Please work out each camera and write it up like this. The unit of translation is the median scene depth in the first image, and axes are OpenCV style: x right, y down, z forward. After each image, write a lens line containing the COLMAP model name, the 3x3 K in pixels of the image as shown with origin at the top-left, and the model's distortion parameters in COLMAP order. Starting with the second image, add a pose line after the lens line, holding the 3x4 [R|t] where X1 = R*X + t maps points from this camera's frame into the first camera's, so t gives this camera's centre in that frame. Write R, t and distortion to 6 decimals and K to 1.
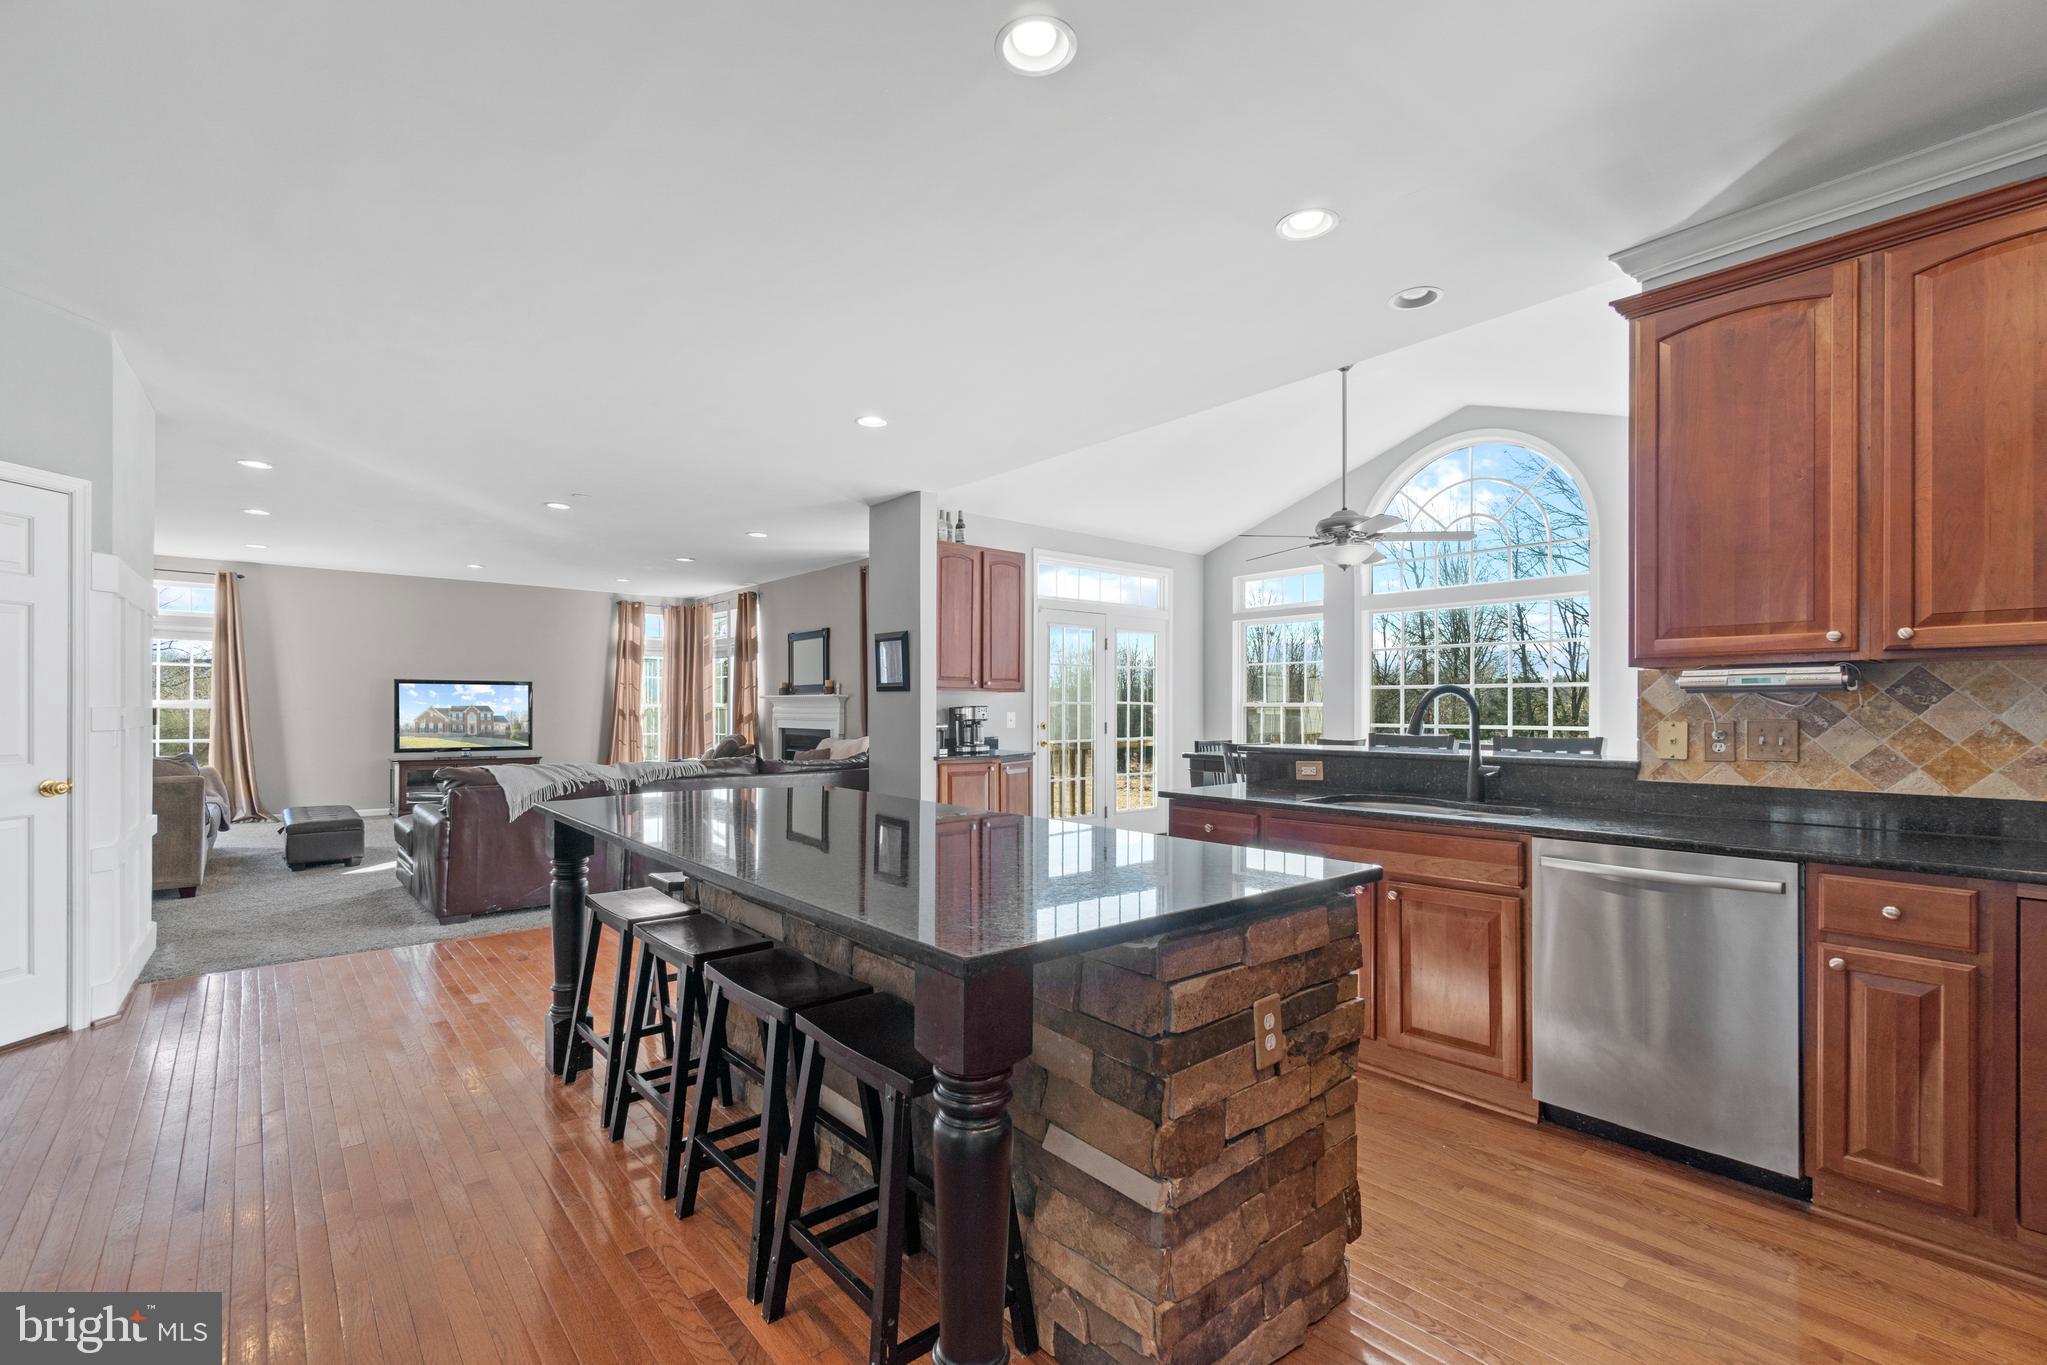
lens RADIAL K [[886.7, 0, 1020.5], [0, 886.7, 701.6], [0, 0, 1]] dist [-0.004606, 0.000029]
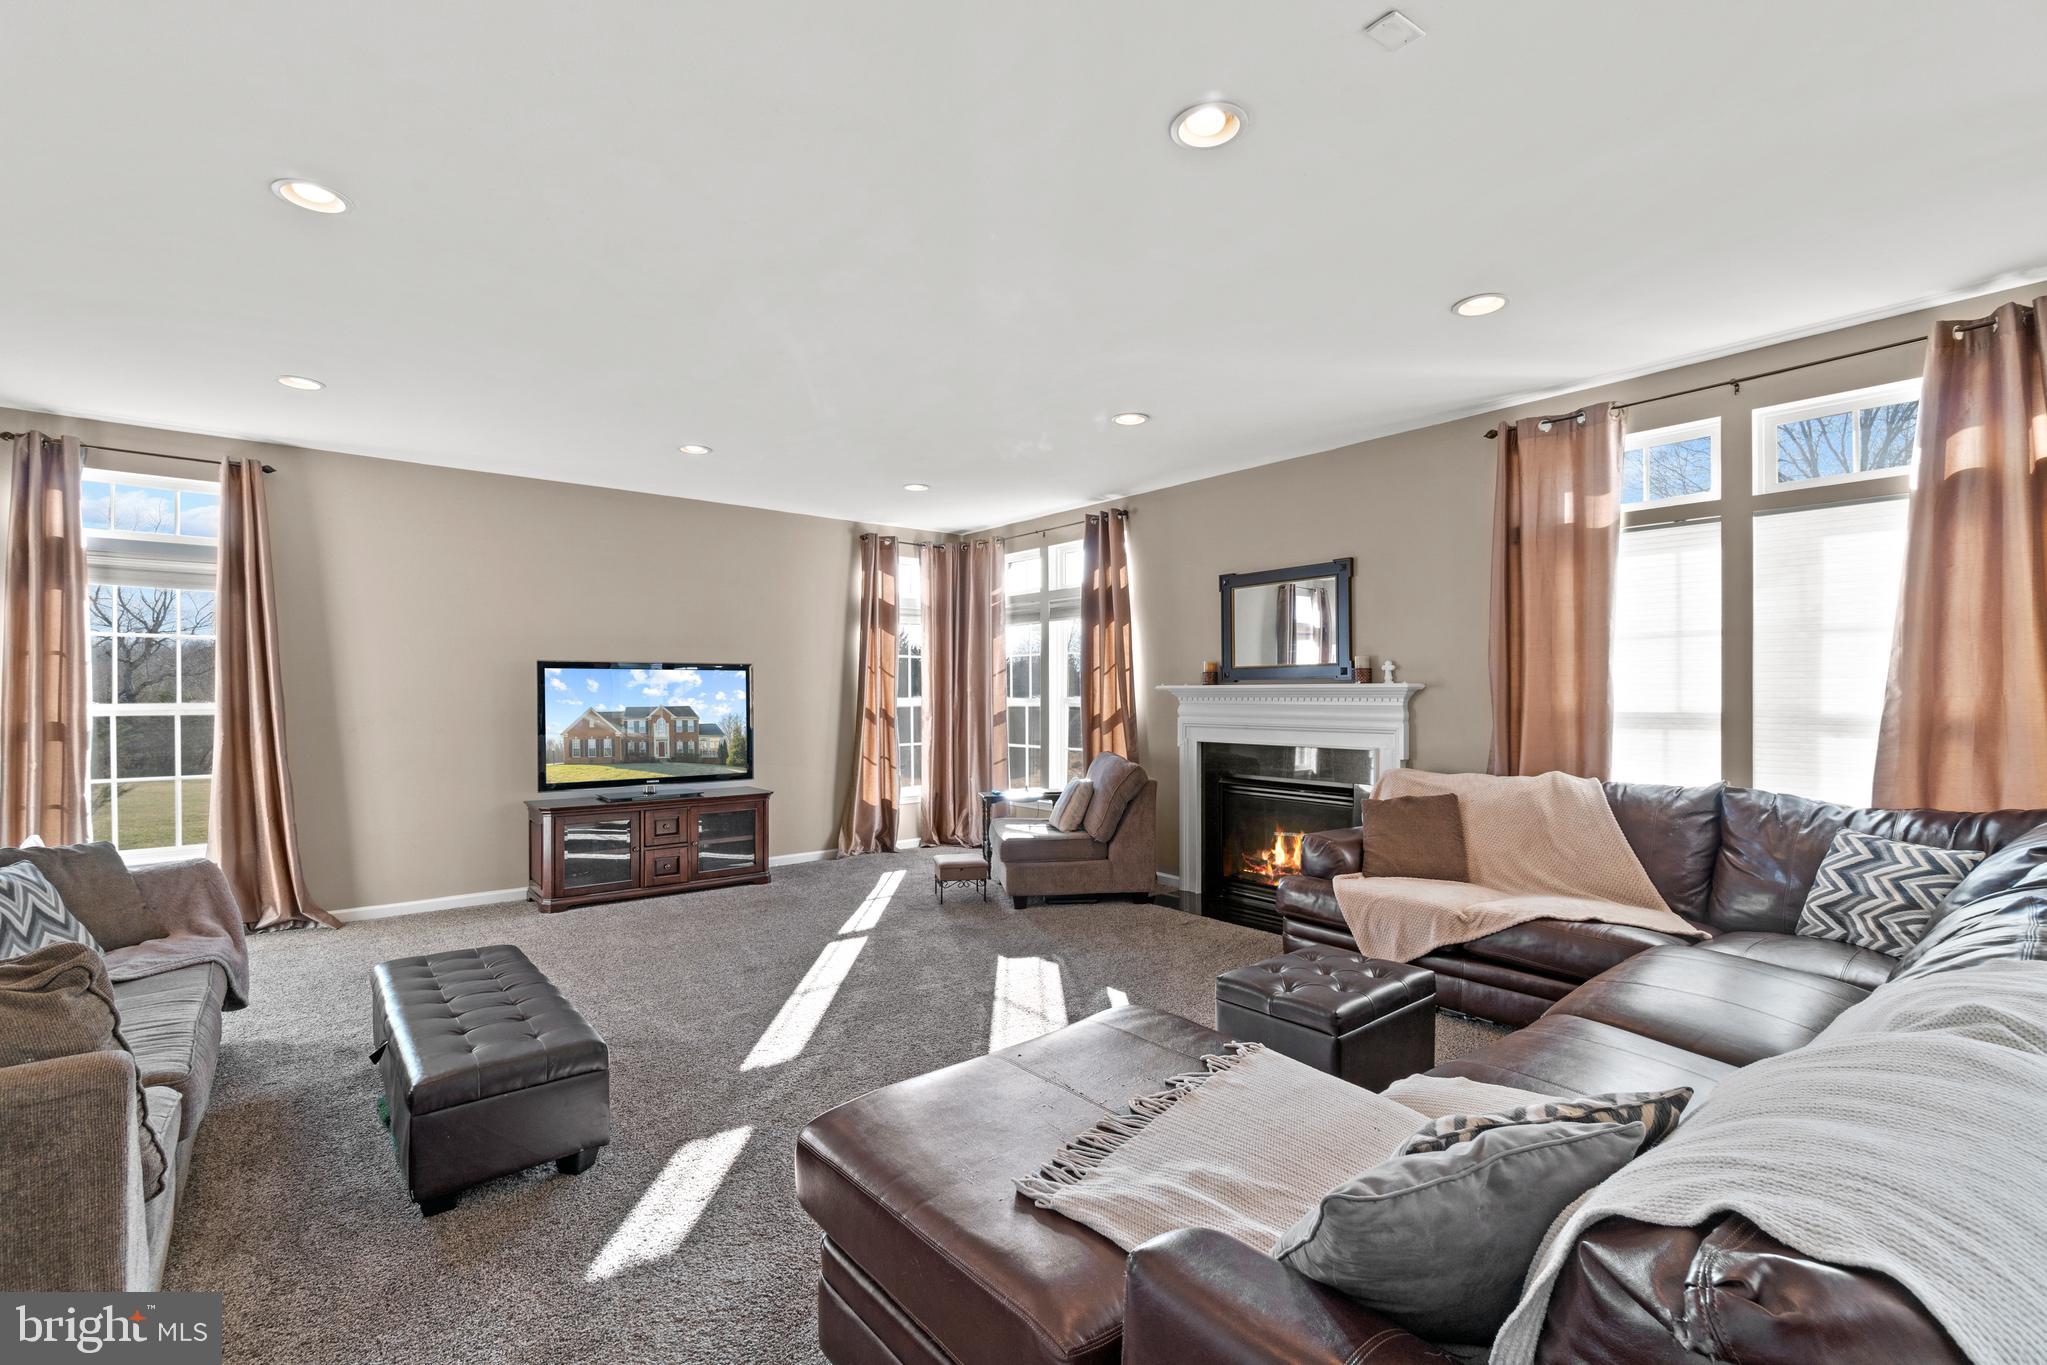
lens RADIAL K [[886.7, 0, 1002.5], [0, 886.7, 688.7], [0, 0, 1]] dist [-0.004606, 0.000029]
pose [[0.999665, -0.006820, -0.024981, -0.383571], [0.006805, 0.999977, -0.000694, -0.005041], [0.024985, 0.000524, 0.999688, 0.429574]]
